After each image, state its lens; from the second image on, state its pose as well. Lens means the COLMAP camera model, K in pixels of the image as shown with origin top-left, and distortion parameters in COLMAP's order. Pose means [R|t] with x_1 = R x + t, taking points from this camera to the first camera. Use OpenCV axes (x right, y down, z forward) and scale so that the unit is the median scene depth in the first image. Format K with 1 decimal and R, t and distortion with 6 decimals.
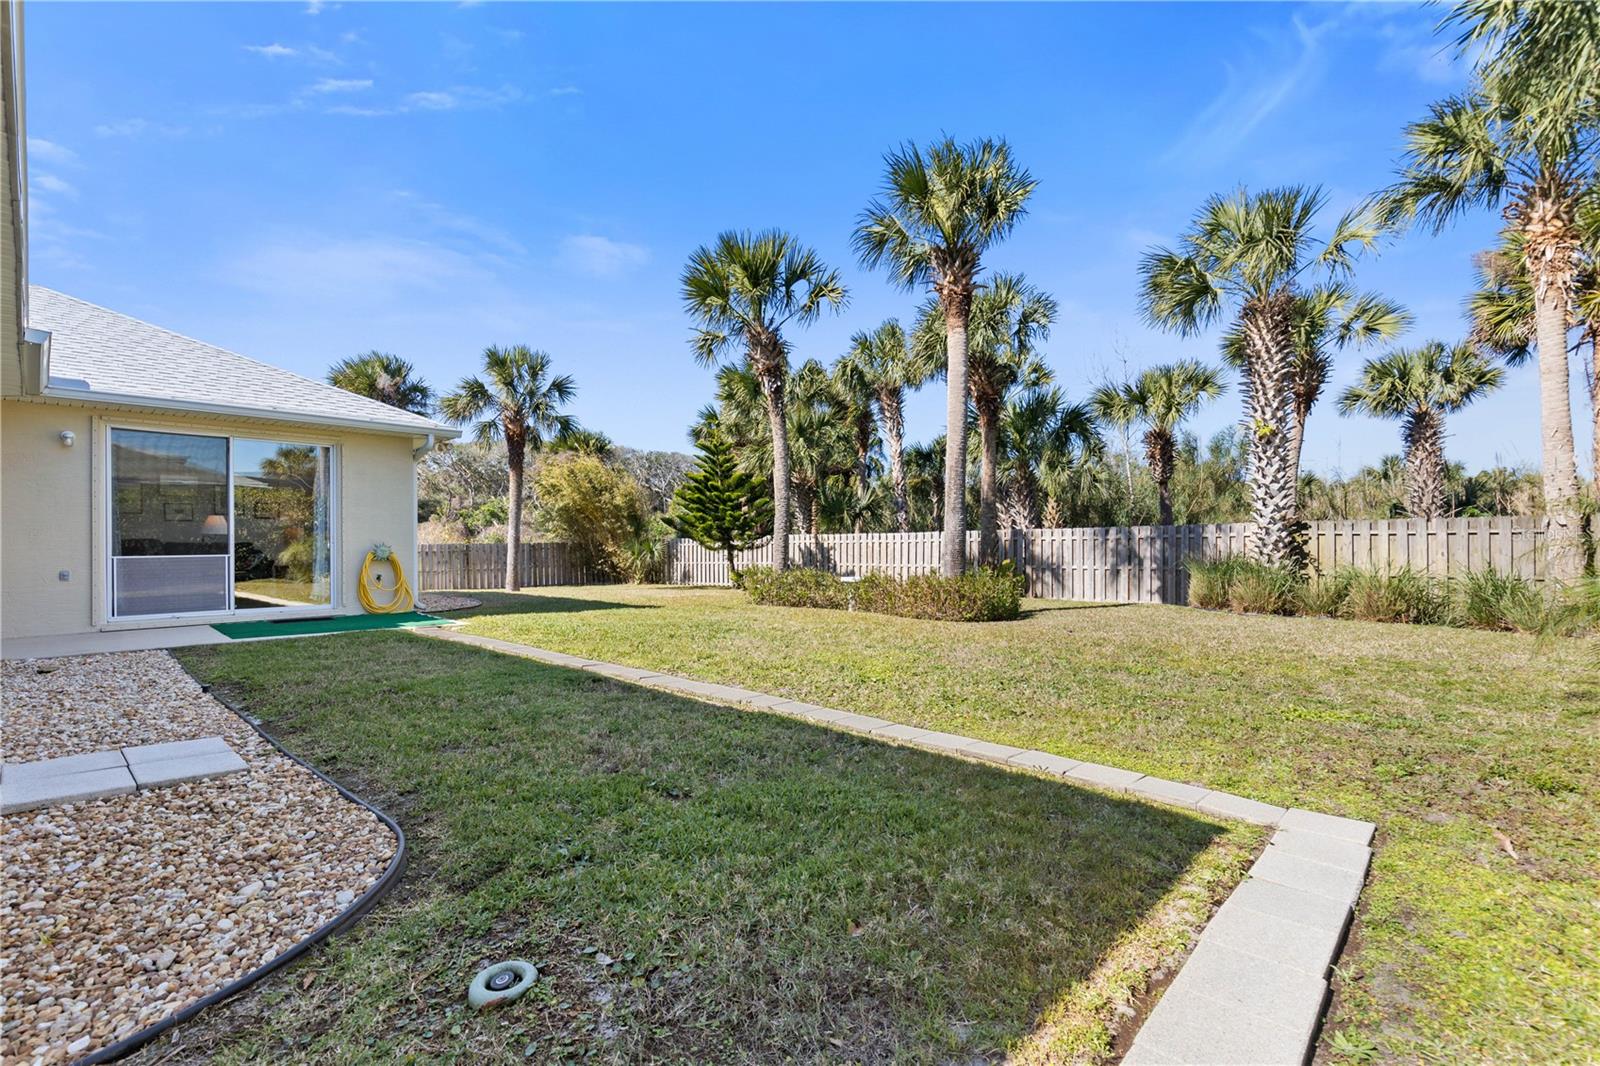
lens RADIAL K [[733.2, 0, 805.7], [0, 733.2, 541.8], [0, 0, 1]] dist [-0.001999, -0.000184]
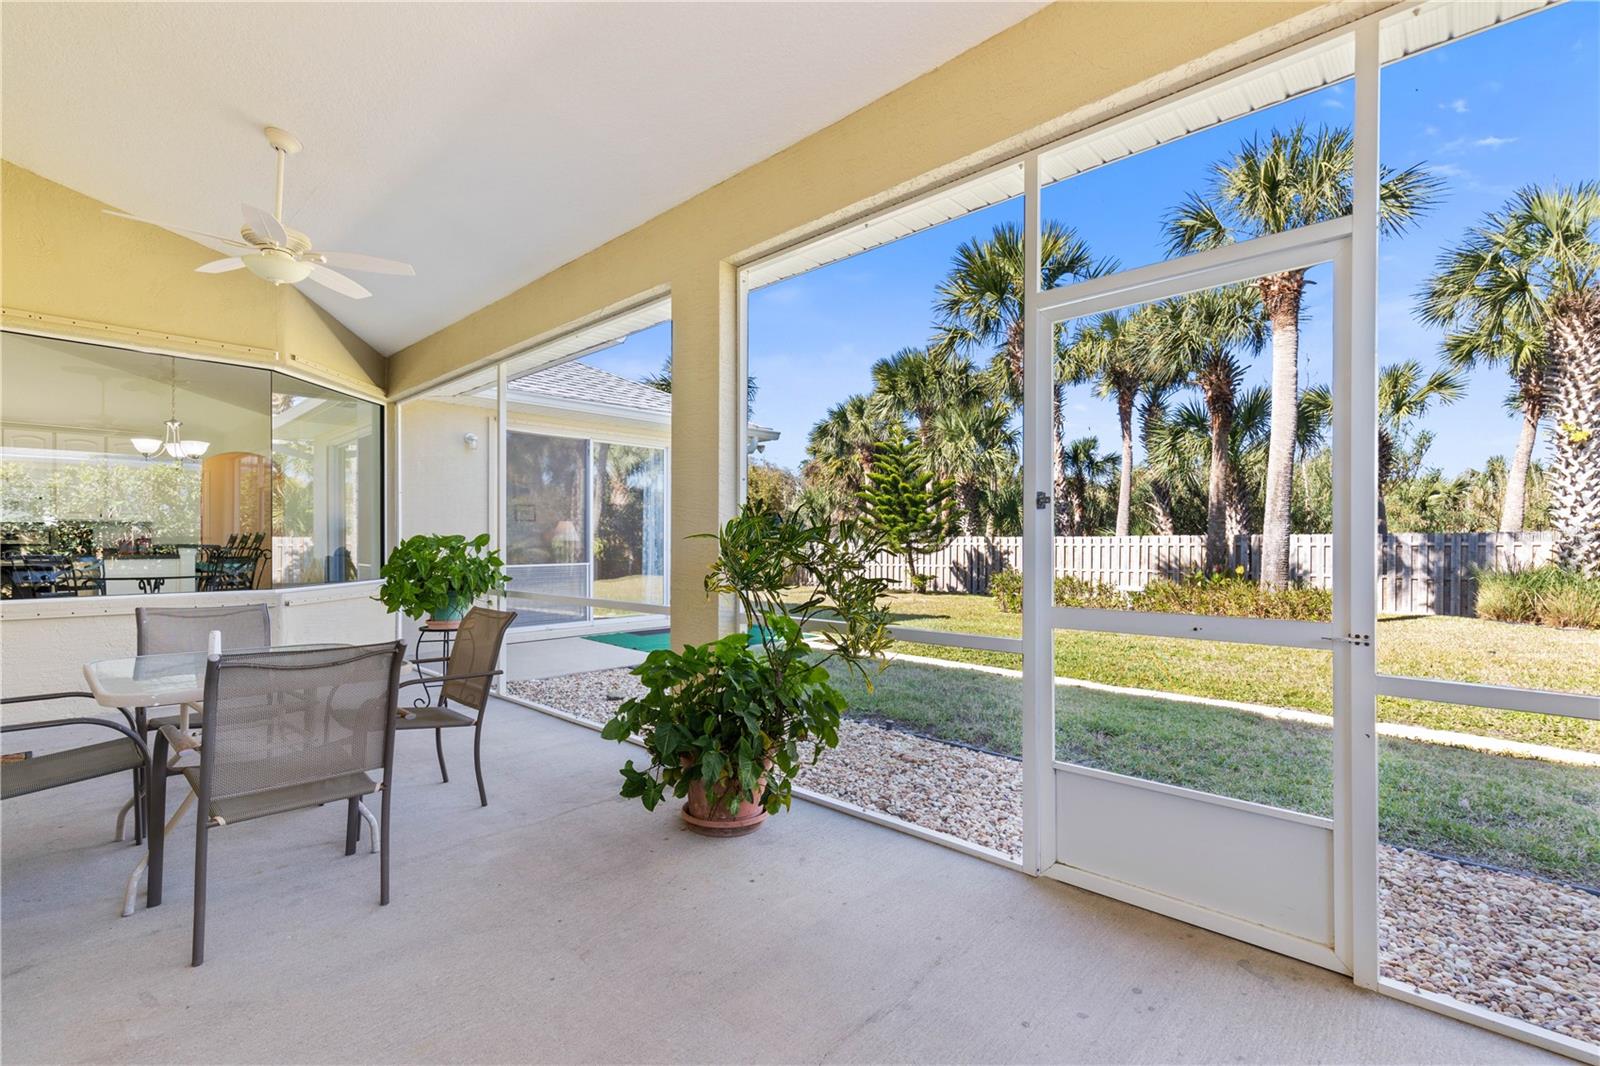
lens RADIAL K [[733.2, 0, 791.1], [0, 733.2, 537.3], [0, 0, 1]] dist [-0.001999, -0.000184]
pose [[0.999875, 0.006771, -0.014287, -0.376027], [-0.006787, 0.999976, -0.001083, -0.011249], [0.014279, 0.001179, 0.999897, 0.036882]]
